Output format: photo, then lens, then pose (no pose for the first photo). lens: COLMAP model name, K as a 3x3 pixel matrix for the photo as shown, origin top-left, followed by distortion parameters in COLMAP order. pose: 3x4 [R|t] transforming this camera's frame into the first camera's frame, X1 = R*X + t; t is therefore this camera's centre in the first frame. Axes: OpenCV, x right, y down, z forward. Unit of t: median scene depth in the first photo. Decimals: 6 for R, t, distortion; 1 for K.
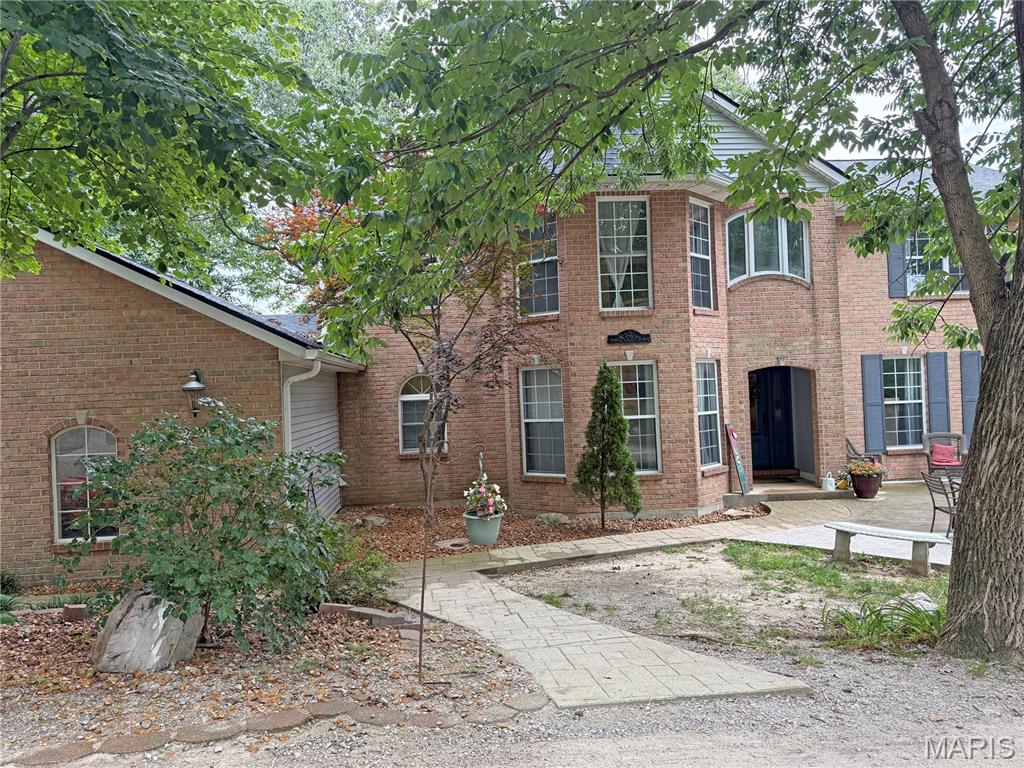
lens RADIAL K [[709.4, 0, 512.0], [0, 709.4, 384.0], [0, 0, 1]] dist [0.177241, -0.316941]
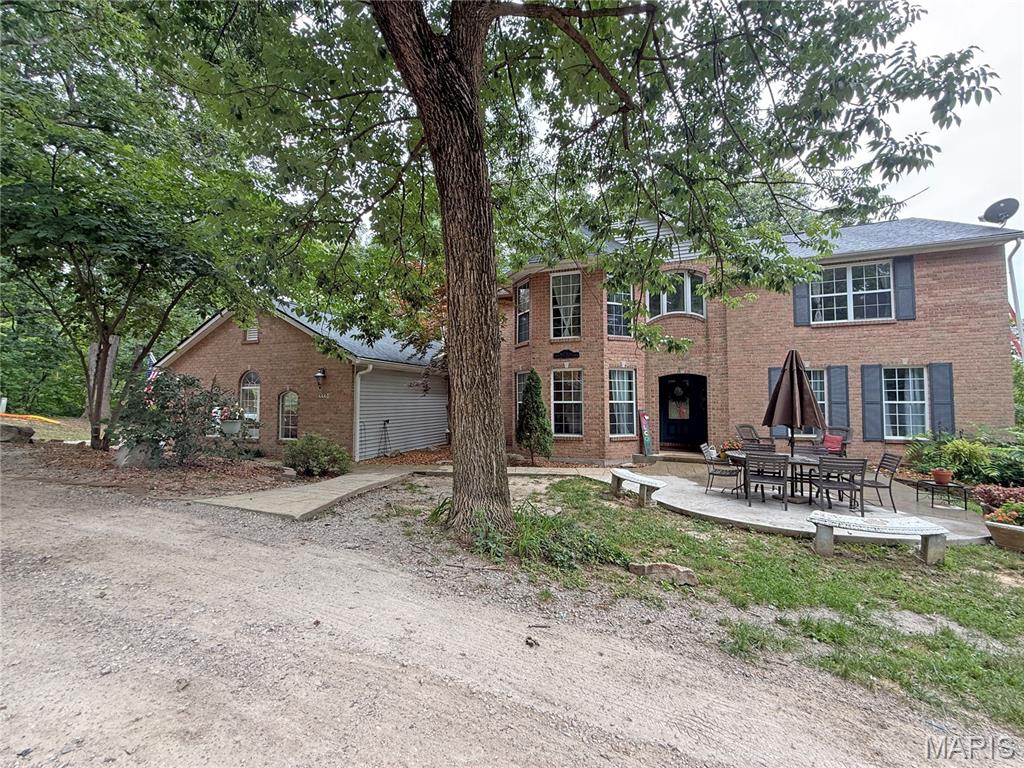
lens RADIAL K [[412.5, 0, 512.0], [0, 412.5, 384.0], [0, 0, 1]] dist [0.001903, -0.000017]
pose [[0.892965, 0.019033, -0.449723, 0.446205], [-0.029297, 0.999445, -0.015873, 0.021528], [0.449171, 0.027350, 0.893027, 0.069476]]
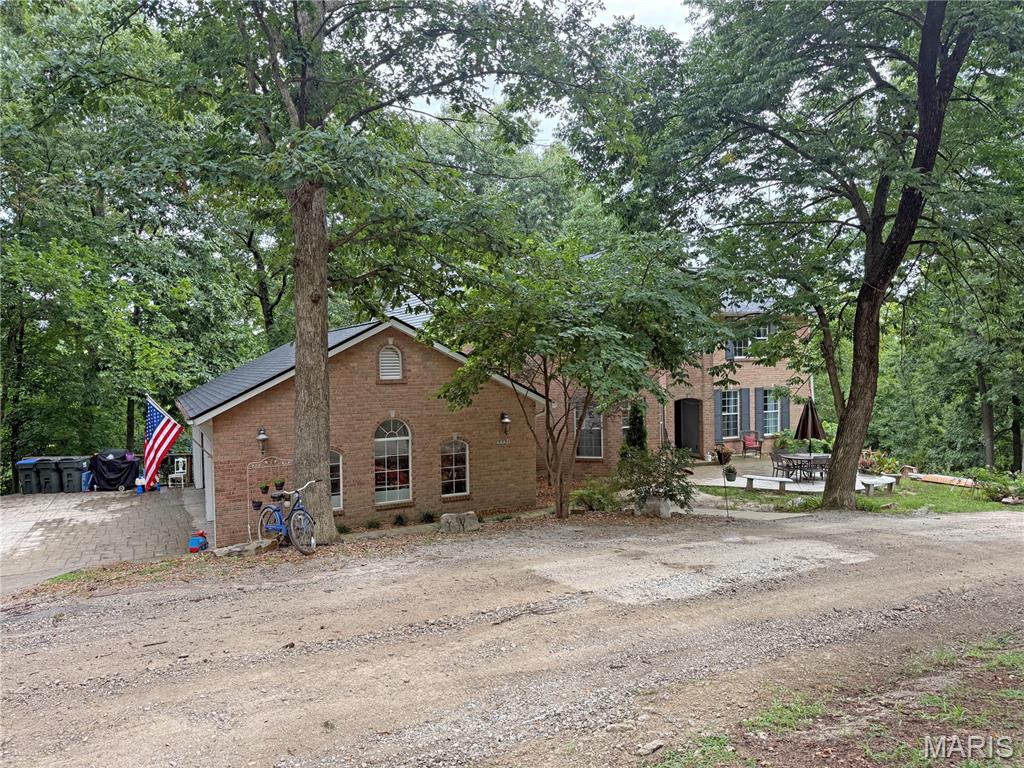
lens RADIAL K [[727.0, 0, 512.0], [0, 727.0, 384.0], [0, 0, 1]] dist [0.091105, -0.000008]
pose [[0.931102, 0.013761, 0.364500, -0.790893], [-0.028299, 0.999001, 0.034575, -0.118218], [-0.363661, -0.042508, 0.930561, -0.659101]]
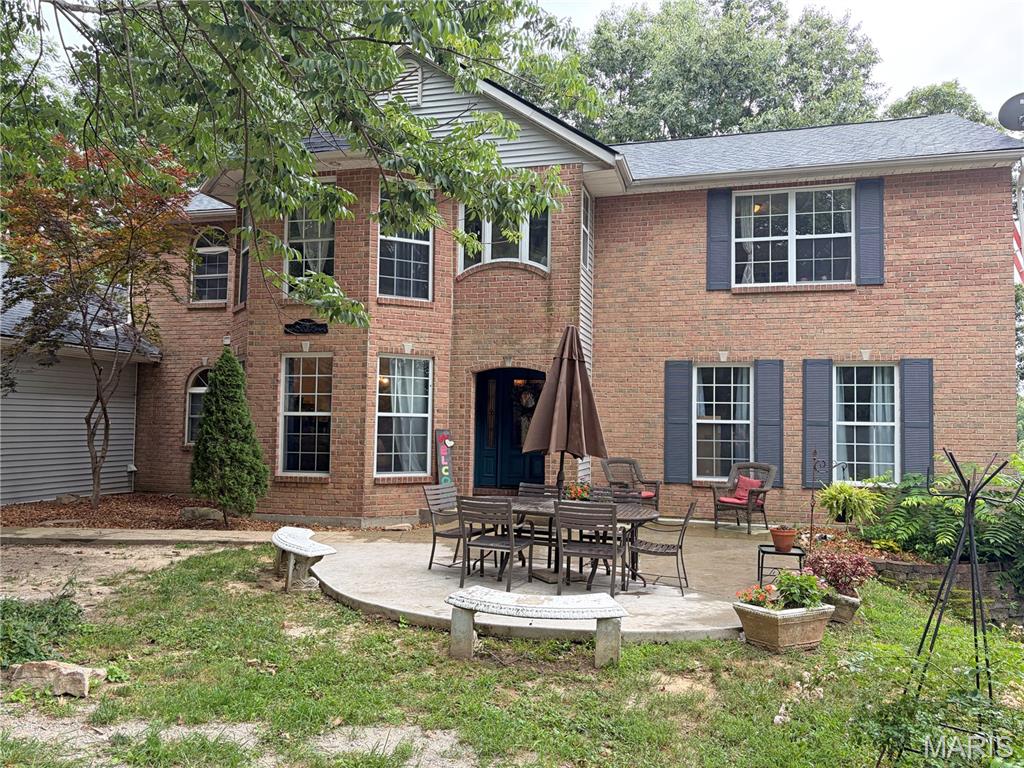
lens RADIAL K [[781.1, 0, 512.0], [0, 781.1, 384.0], [0, 0, 1]] dist [0.067524, -0.082926]
pose [[0.932445, 0.035464, -0.359566, 0.716732], [-0.048875, 0.998405, -0.028273, 0.021916], [0.357990, 0.043937, 0.932691, 0.132831]]
